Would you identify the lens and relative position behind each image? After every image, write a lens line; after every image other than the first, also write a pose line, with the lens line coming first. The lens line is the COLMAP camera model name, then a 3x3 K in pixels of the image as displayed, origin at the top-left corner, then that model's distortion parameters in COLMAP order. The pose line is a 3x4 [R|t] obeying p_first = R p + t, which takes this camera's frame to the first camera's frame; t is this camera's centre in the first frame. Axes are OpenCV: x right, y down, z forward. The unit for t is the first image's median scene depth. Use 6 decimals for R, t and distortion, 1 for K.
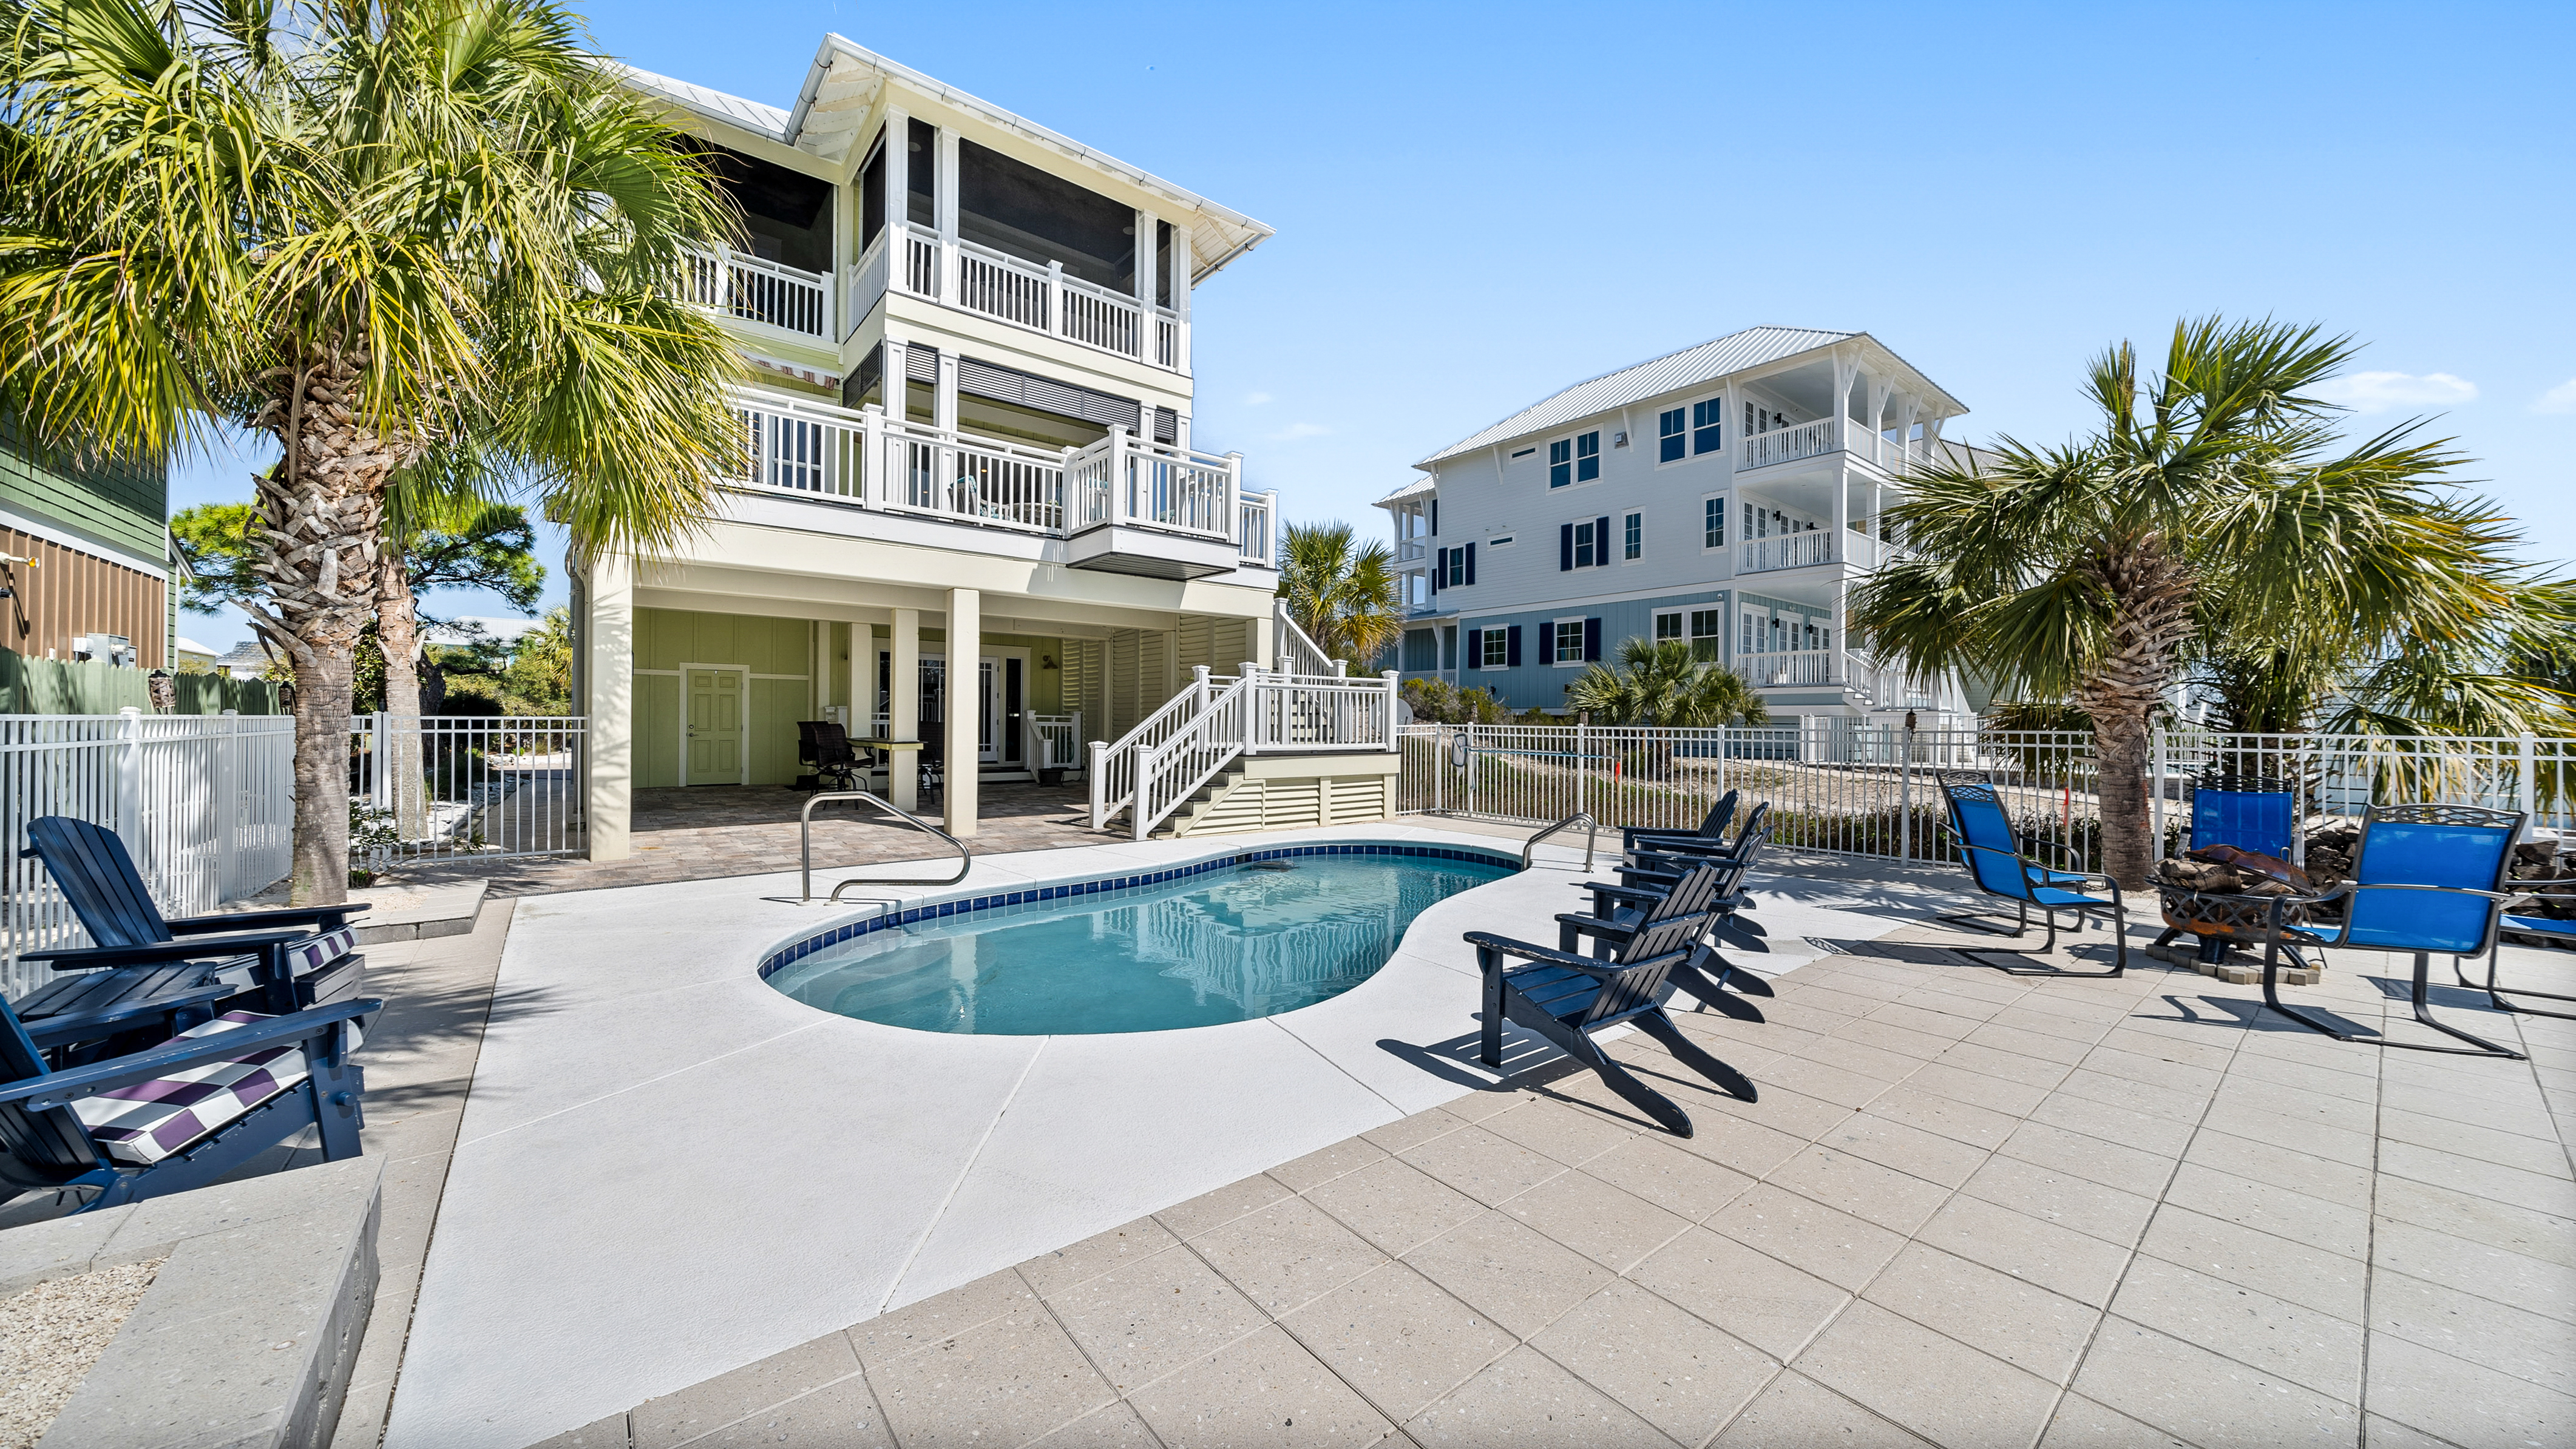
lens RADIAL K [[903.2, 0, 1288.2], [0, 903.2, 721.9], [0, 0, 1]] dist [-0.000310, -0.000106]
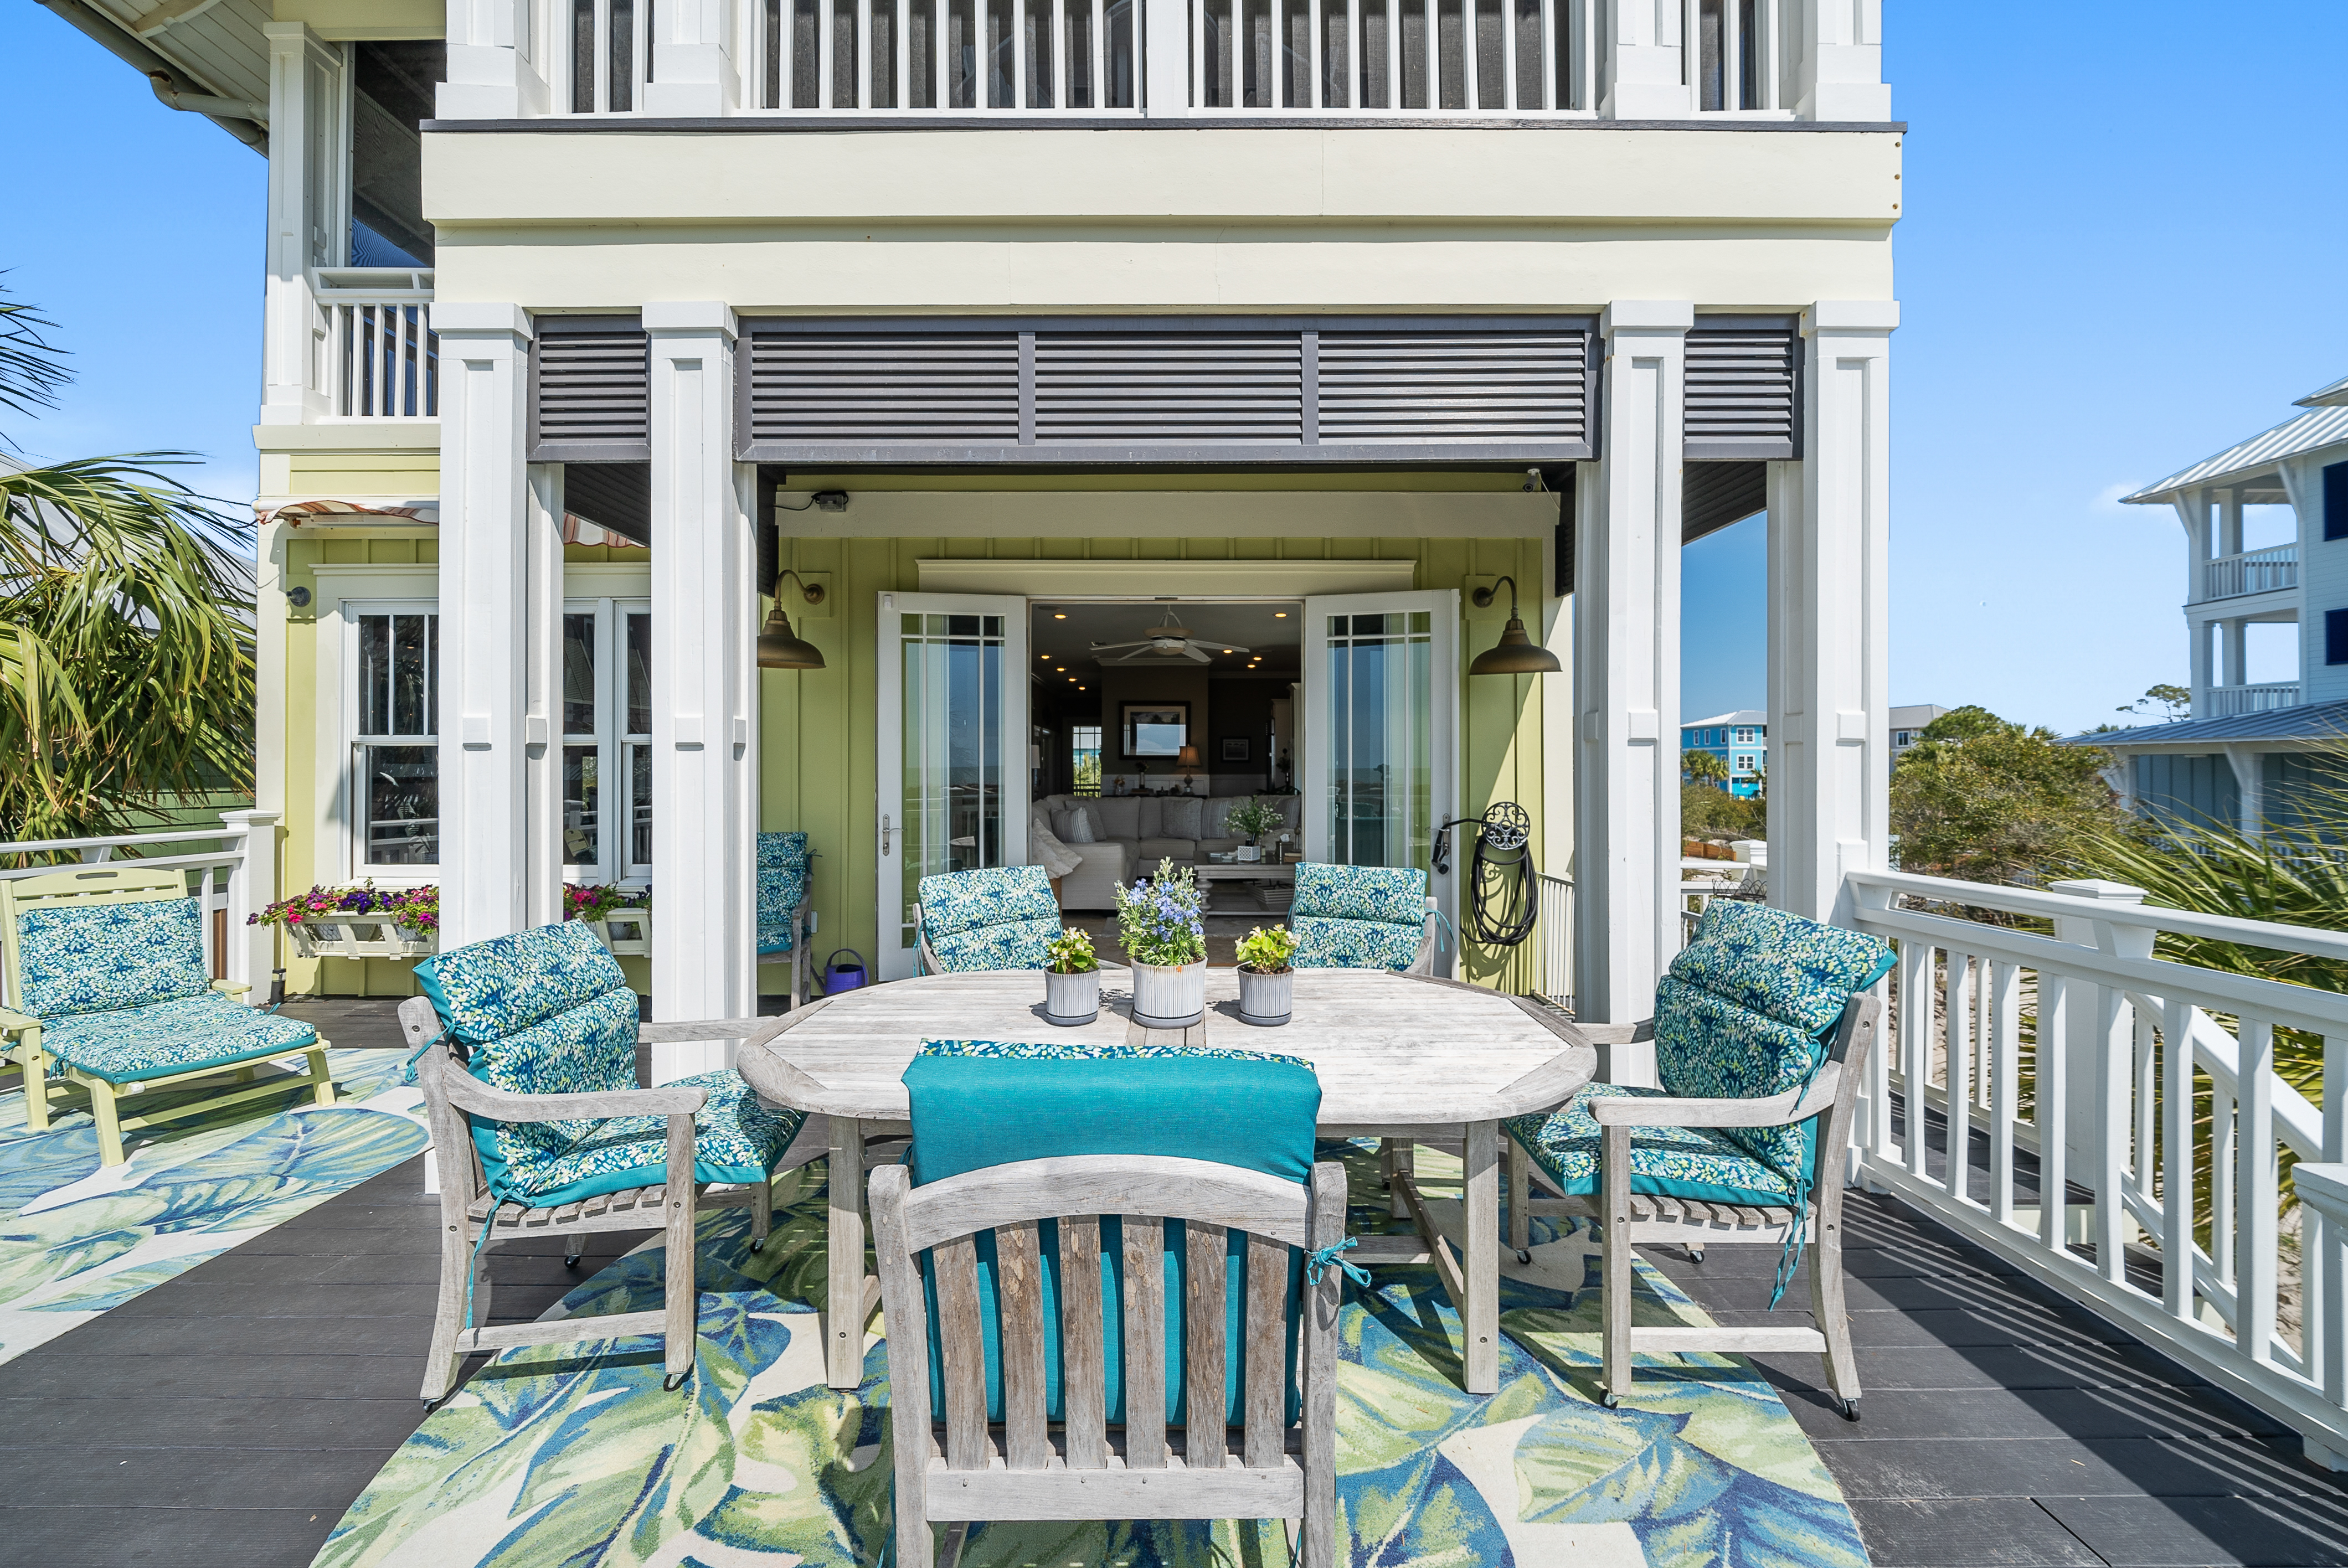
lens RADIAL K [[822.1, 0, 1175.3], [0, 822.1, 777.0], [0, 0, 1]] dist [-0.010514, 0.000204]
pose [[0.774285, -0.003585, -0.632827, -0.118647], [0.007000, 0.999971, 0.002899, -0.243316], [0.632799, -0.006674, 0.774288, 0.772741]]
